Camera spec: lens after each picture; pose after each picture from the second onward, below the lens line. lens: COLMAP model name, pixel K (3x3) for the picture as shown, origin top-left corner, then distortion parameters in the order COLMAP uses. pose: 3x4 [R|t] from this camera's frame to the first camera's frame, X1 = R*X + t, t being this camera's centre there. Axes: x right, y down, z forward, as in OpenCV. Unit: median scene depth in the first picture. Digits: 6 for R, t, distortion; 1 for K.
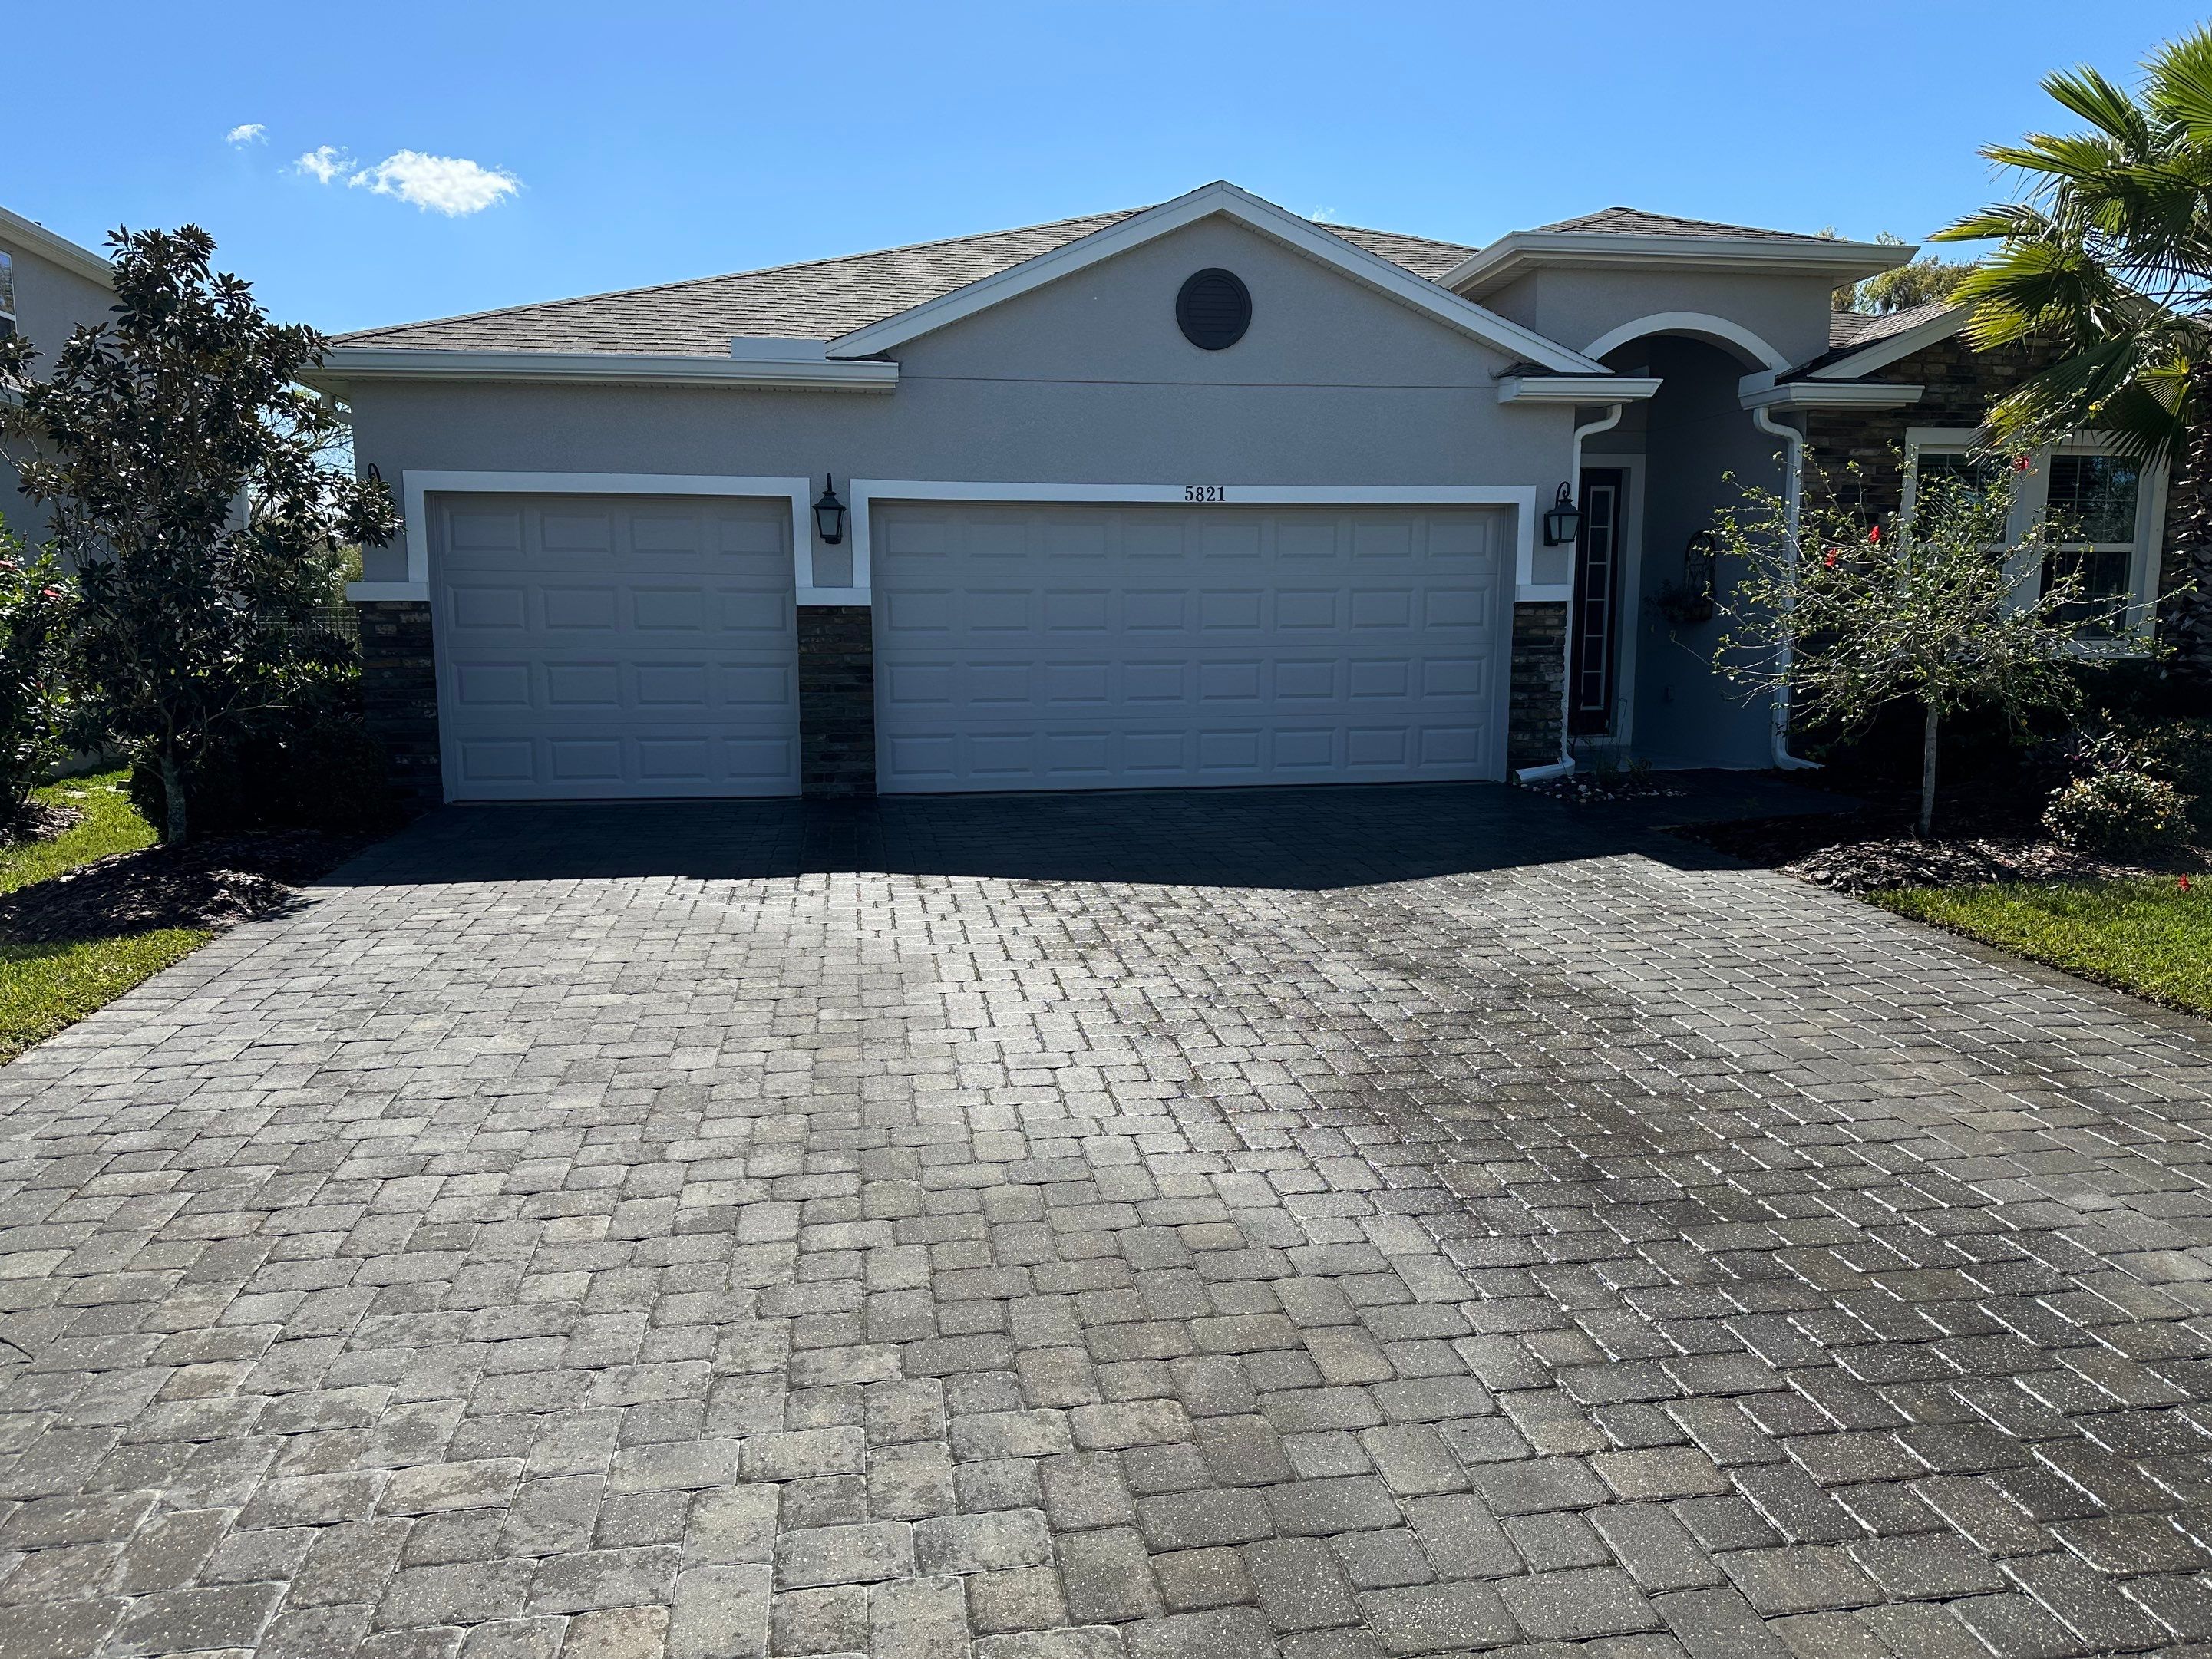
lens RADIAL K [[1556.1, 0, 1113.7], [0, 1556.1, 854.4], [0, 0, 1]] dist [0.081323, -0.105234]
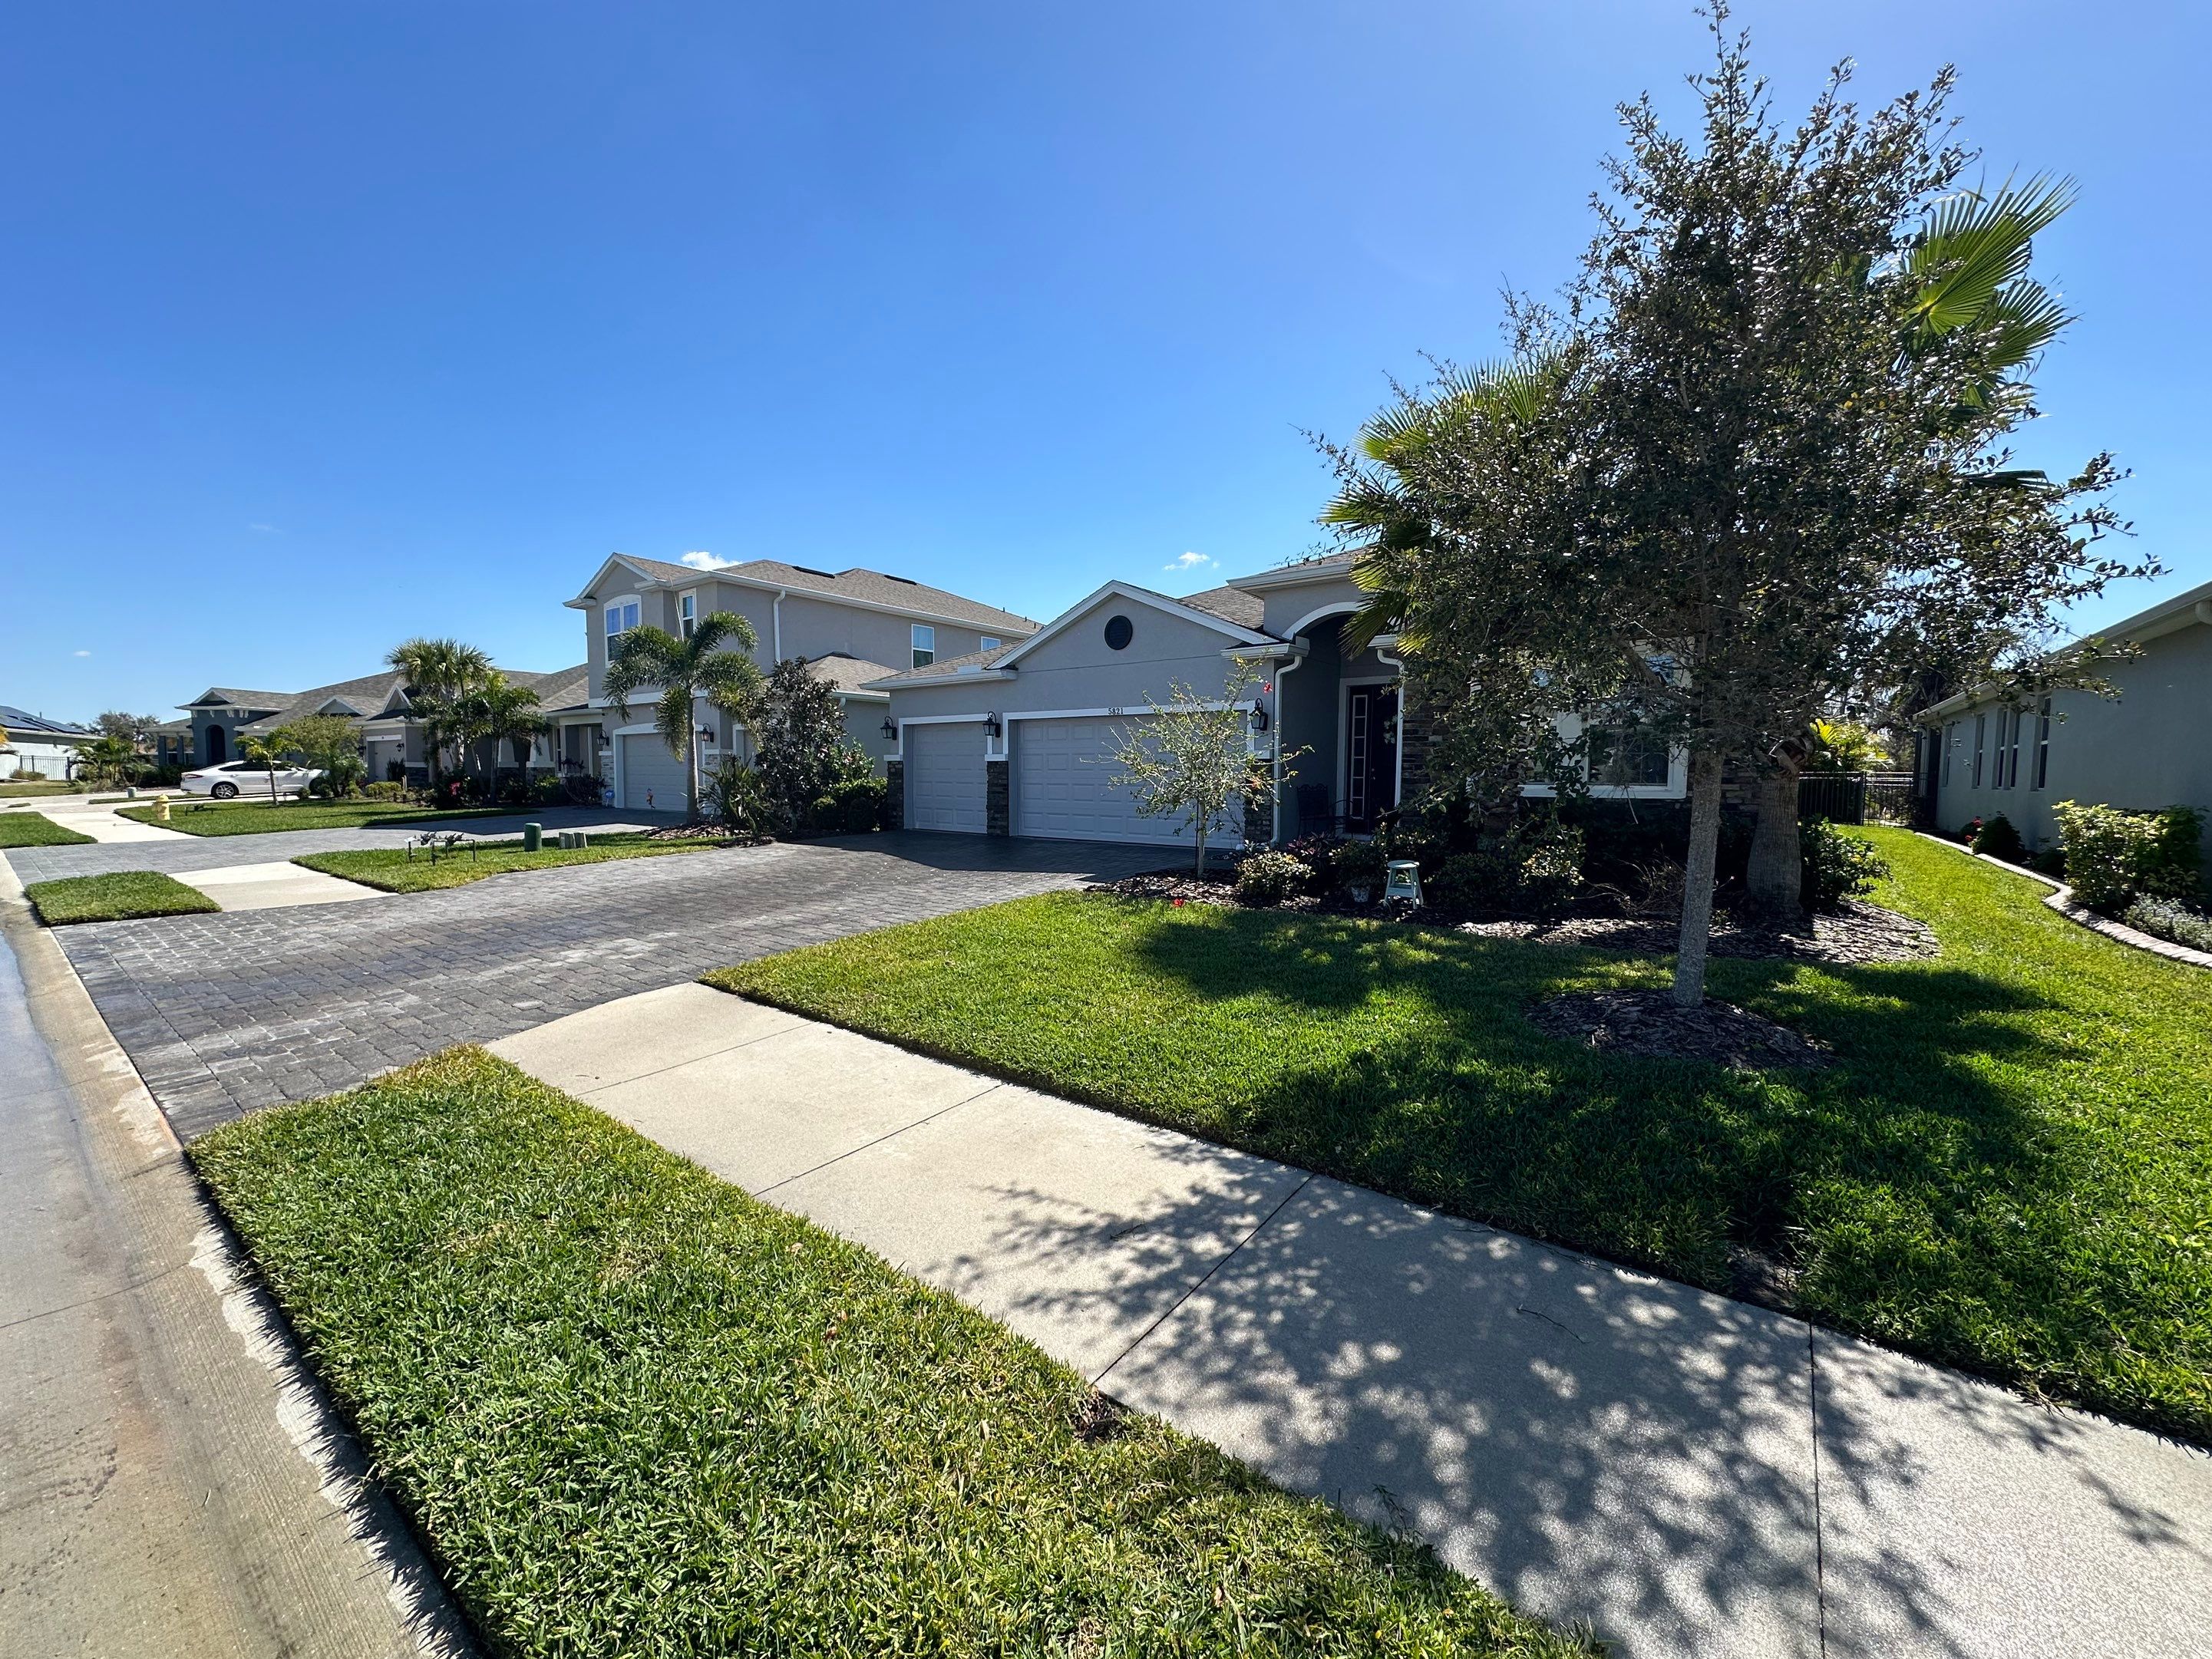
lens RADIAL K [[899.8, 0, 1095.9], [0, 899.8, 826.3], [0, 0, 1]] dist [0.000305, 0.012826]
pose [[0.664965, 0.052383, -0.745035, 1.054475], [-0.113158, 0.993088, -0.031172, -0.023973], [0.738253, 0.105035, 0.666296, 0.137330]]
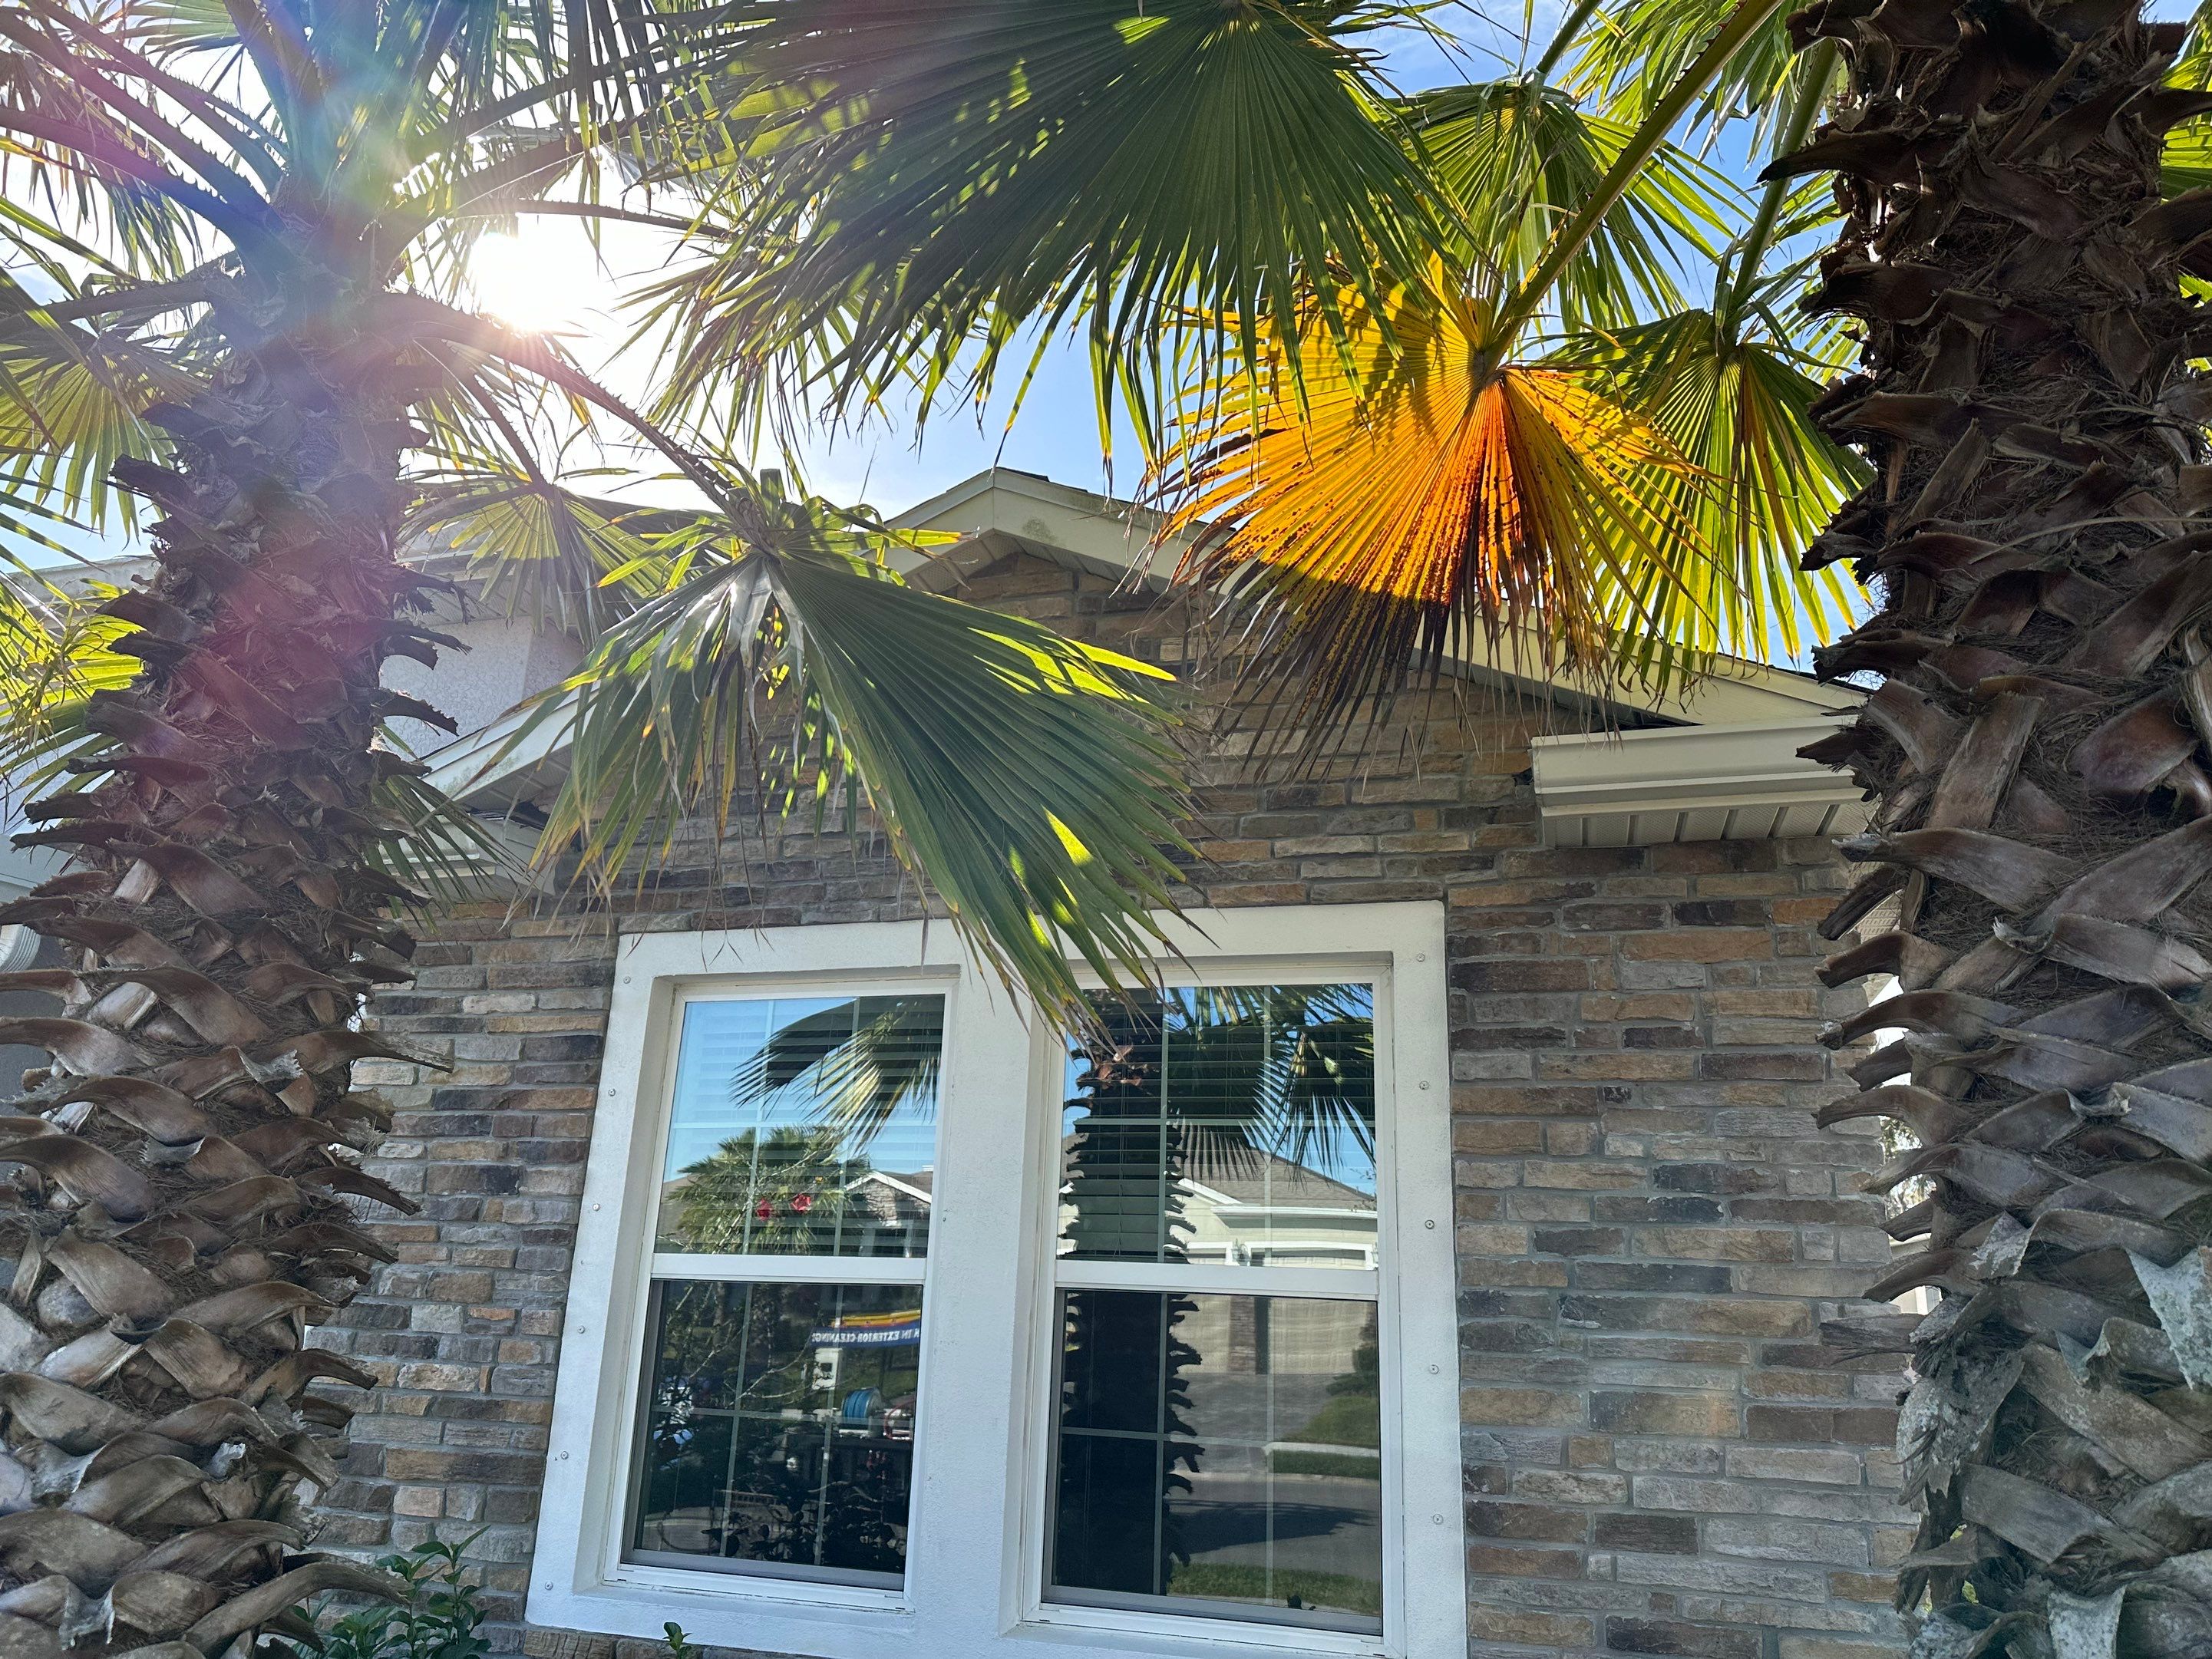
lens RADIAL K [[1553.5, 0, 1262.5], [0, 1553.5, 839.9], [0, 0, 1]] dist [-0.005922, 0.000657]
pose [[0.897106, -0.094842, -0.431516, 0.891904], [-0.096352, 0.911181, -0.400581, -0.178580], [0.431181, 0.400941, 0.808288, 0.853496]]
